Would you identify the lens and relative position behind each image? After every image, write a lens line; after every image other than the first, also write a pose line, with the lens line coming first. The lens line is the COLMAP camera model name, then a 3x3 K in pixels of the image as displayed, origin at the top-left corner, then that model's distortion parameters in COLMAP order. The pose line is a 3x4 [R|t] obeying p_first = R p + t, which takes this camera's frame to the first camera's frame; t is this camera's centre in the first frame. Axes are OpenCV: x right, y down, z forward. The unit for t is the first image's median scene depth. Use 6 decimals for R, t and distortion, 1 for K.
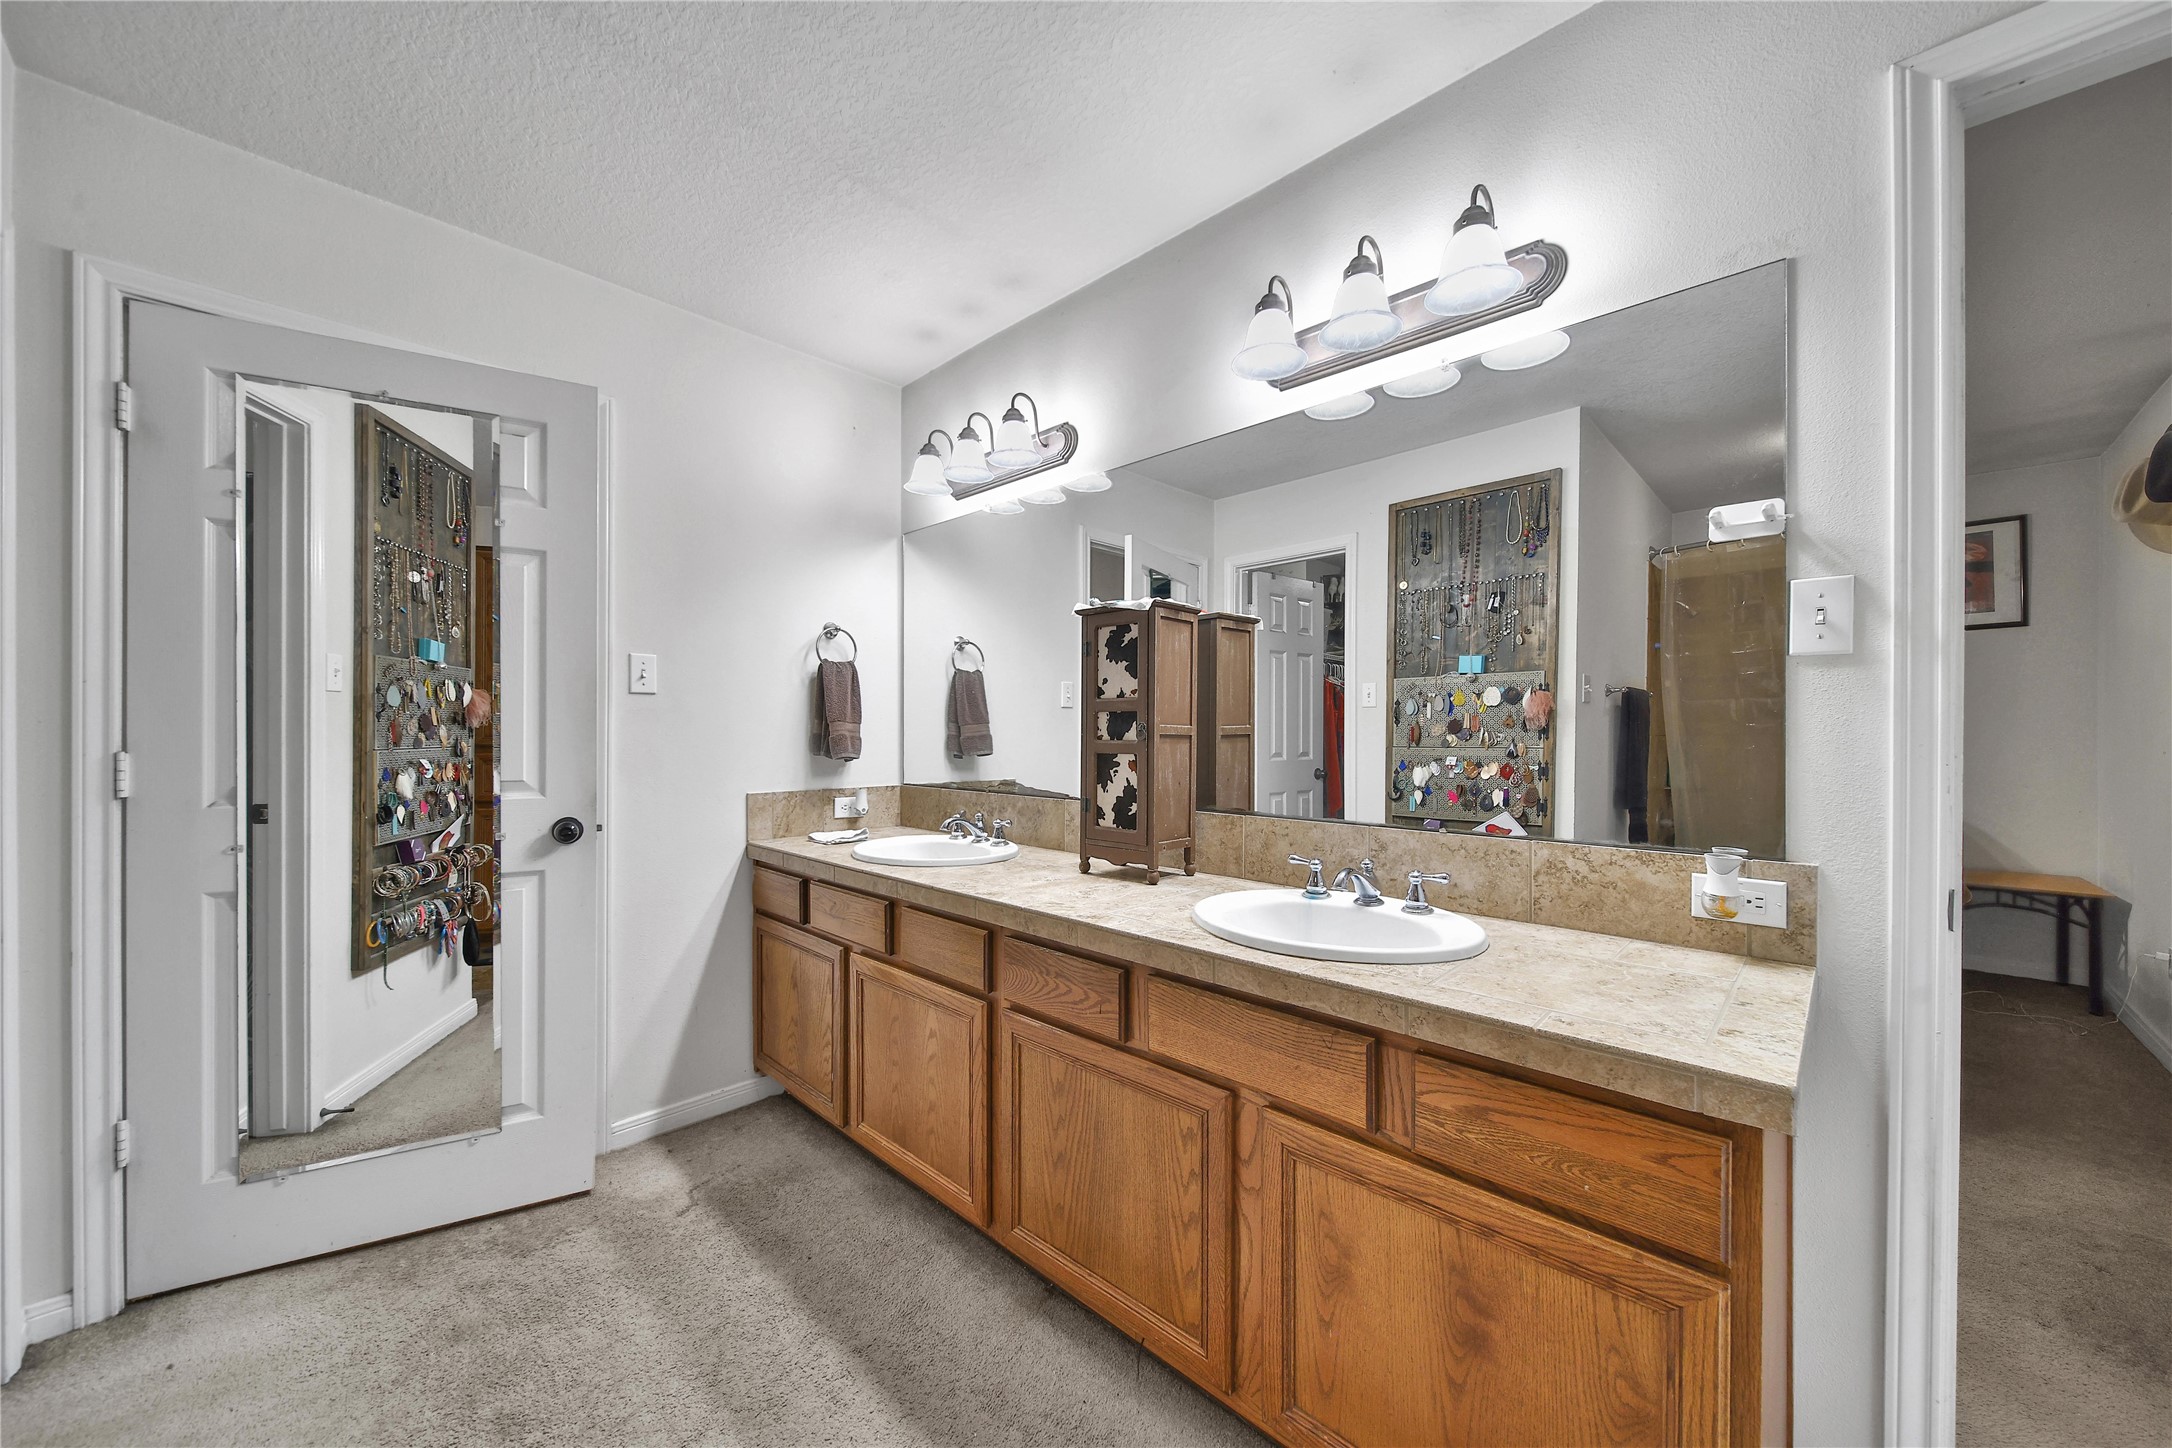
lens RADIAL K [[774.1, 0, 1090.2], [0, 774.1, 730.2], [0, 0, 1]] dist [-0.005844, -0.000271]
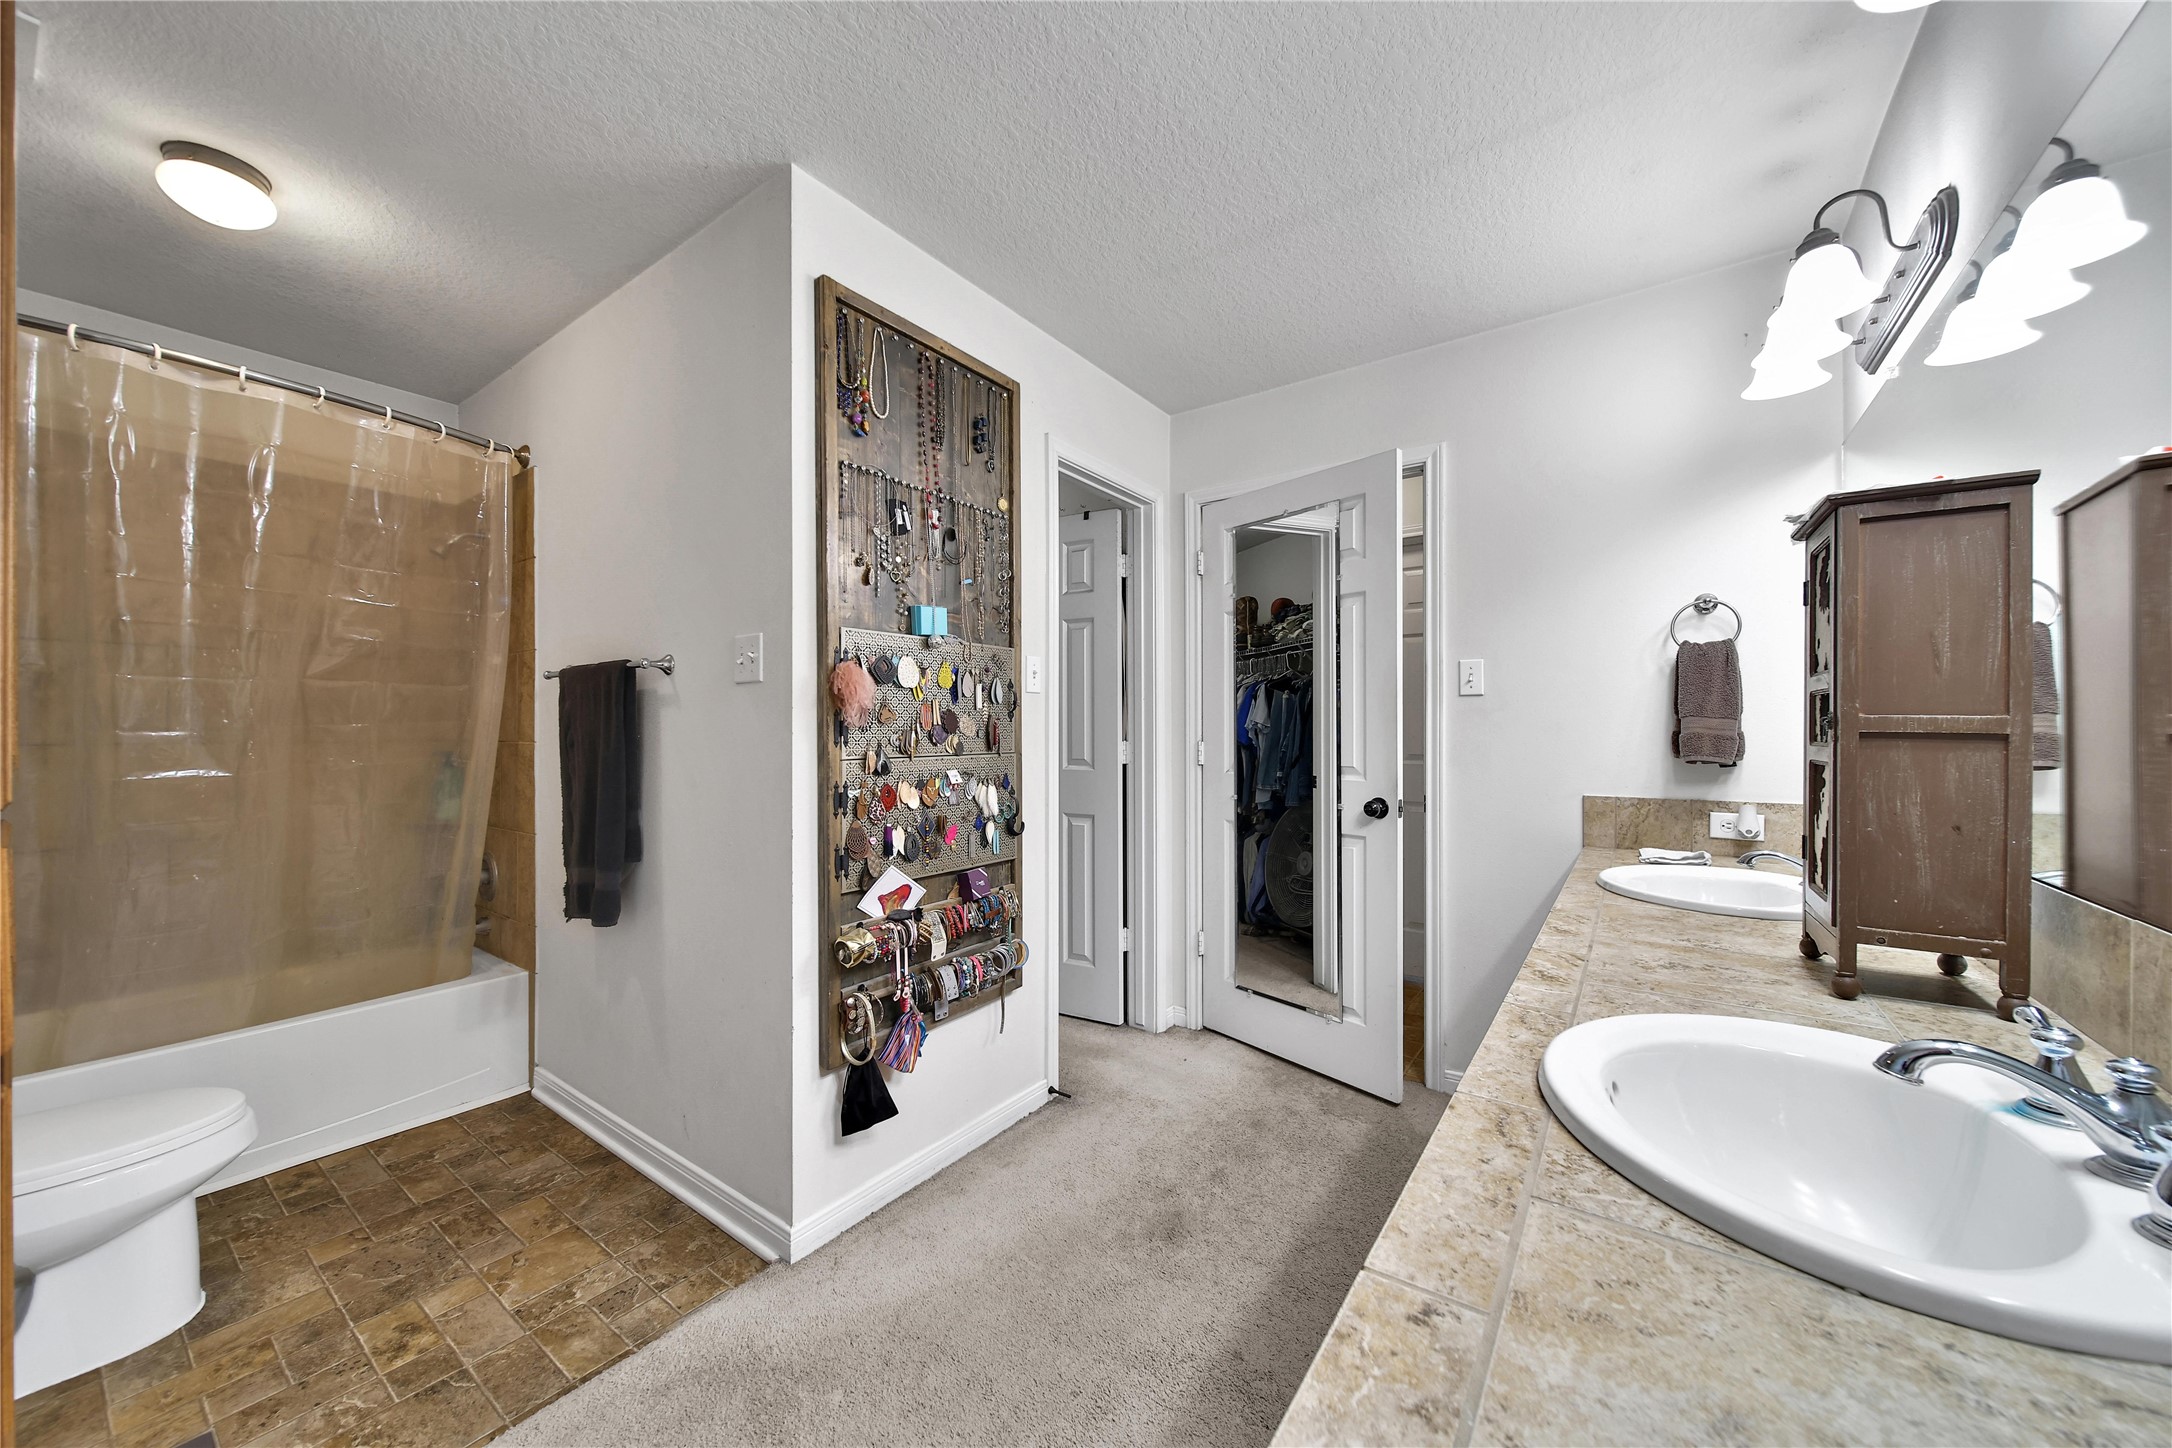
lens RADIAL K [[774.1, 0, 1090.2], [0, 774.1, 730.2], [0, 0, 1]] dist [-0.005844, -0.000271]
pose [[0.159294, -0.001230, -0.987230, 0.469358], [0.004568, 0.999989, -0.000509, -0.000048], [0.987221, -0.004428, 0.159298, 0.310269]]
